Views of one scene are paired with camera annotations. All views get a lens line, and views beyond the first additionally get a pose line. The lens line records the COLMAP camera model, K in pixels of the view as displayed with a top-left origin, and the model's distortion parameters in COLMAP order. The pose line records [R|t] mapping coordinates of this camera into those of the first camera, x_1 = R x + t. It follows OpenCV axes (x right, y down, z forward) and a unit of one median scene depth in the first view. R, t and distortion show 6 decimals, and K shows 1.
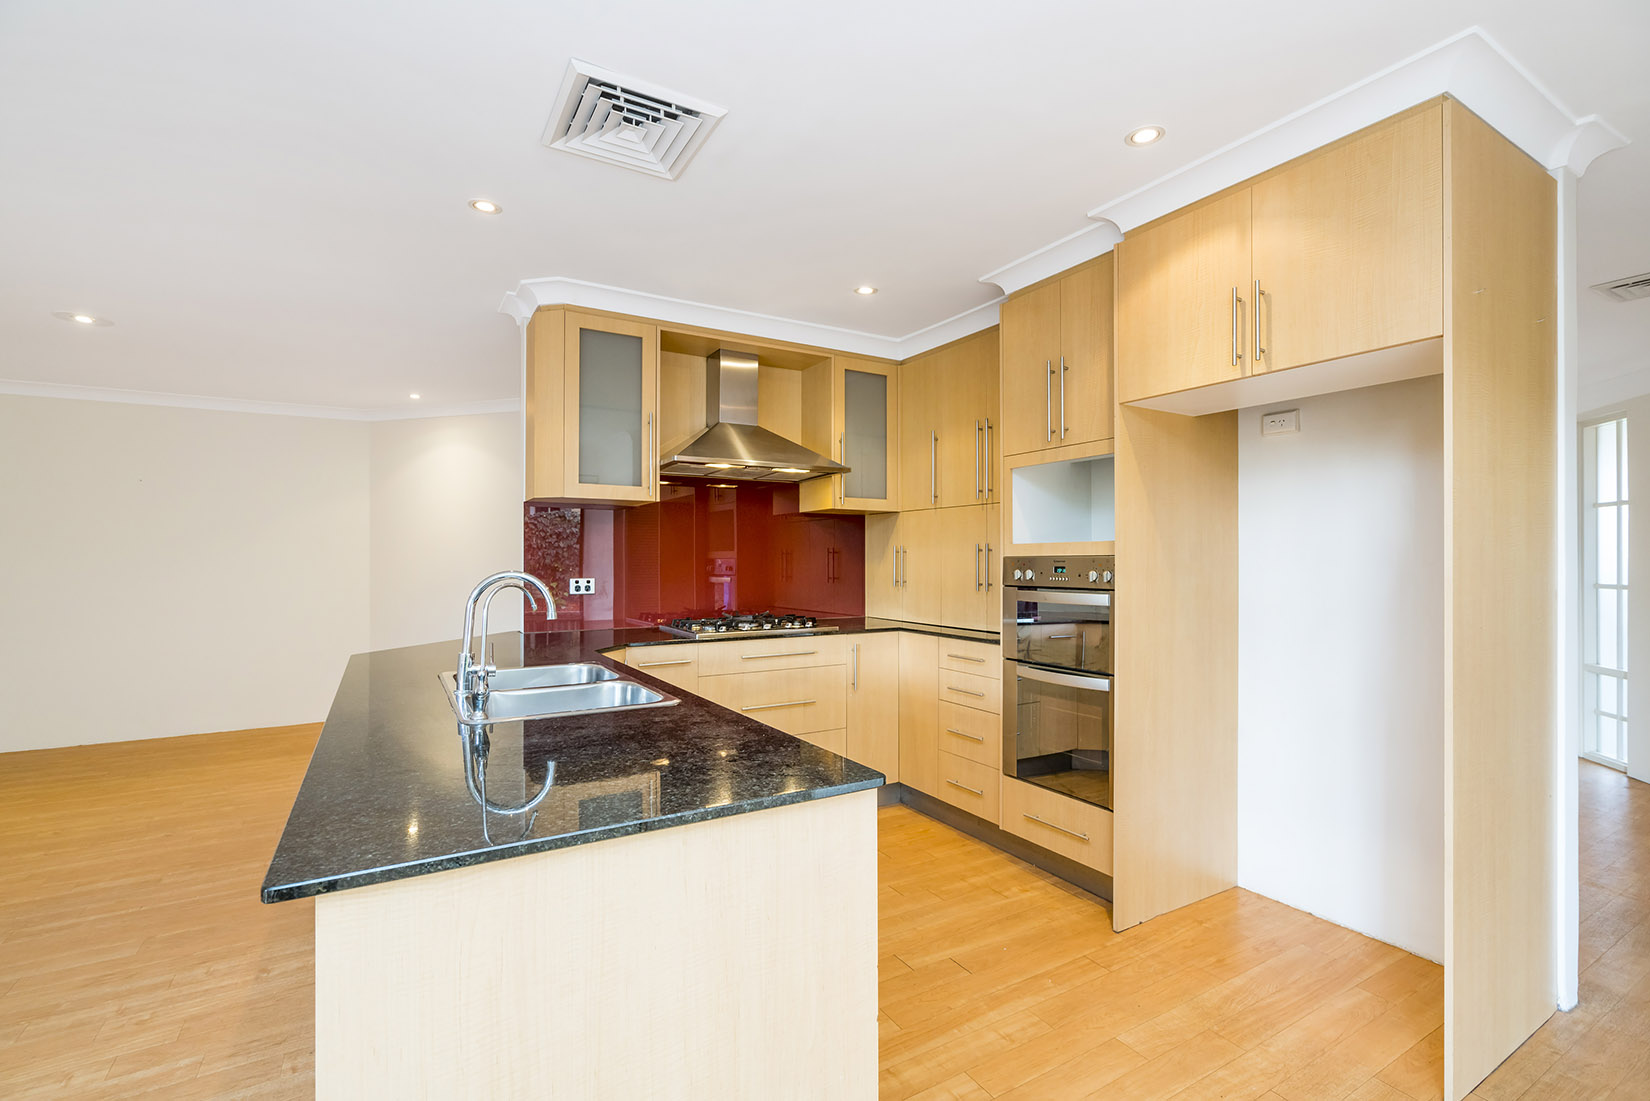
lens RADIAL K [[736.6, 0, 828.1], [0, 736.6, 551.4], [0, 0, 1]] dist [-0.002041, -0.000075]
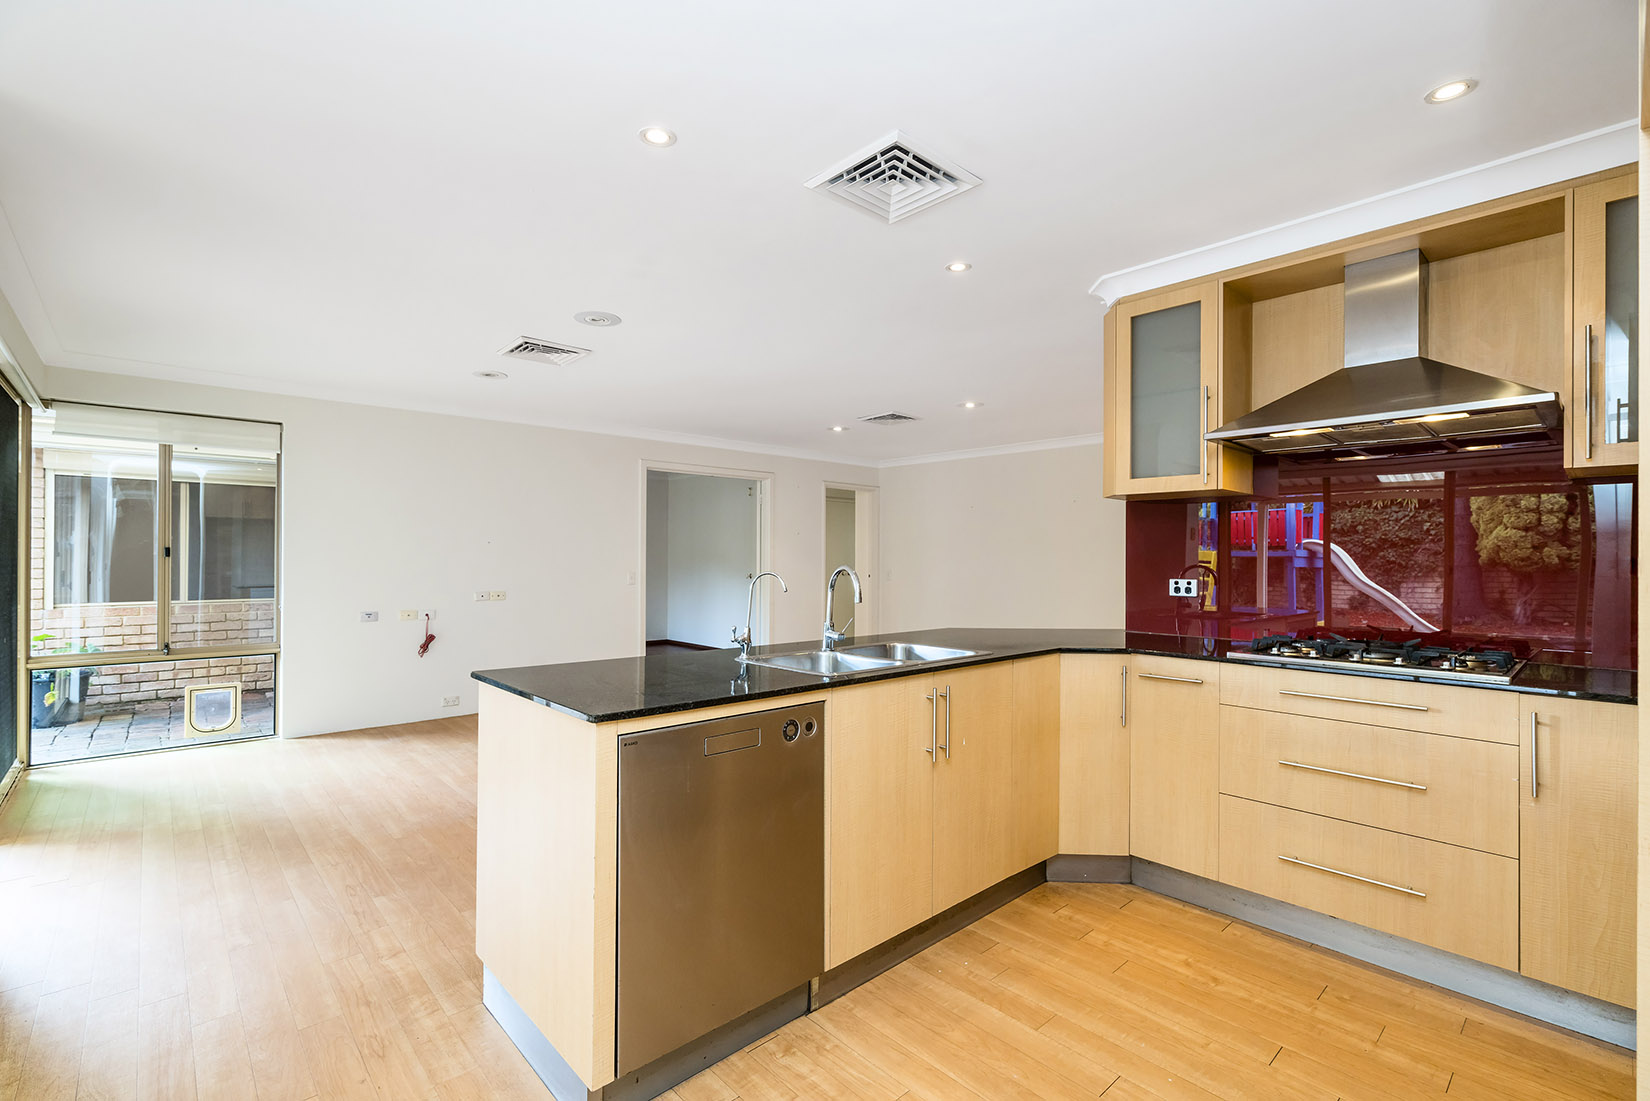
lens RADIAL K [[736.6, 0, 828.2], [0, 736.6, 555.3], [0, 0, 1]] dist [-0.002041, -0.000075]
pose [[0.205686, -0.001291, -0.978617, 0.494644], [0.001945, 0.999998, -0.000911, 0.007265], [0.978616, -0.001717, 0.205688, 0.391389]]
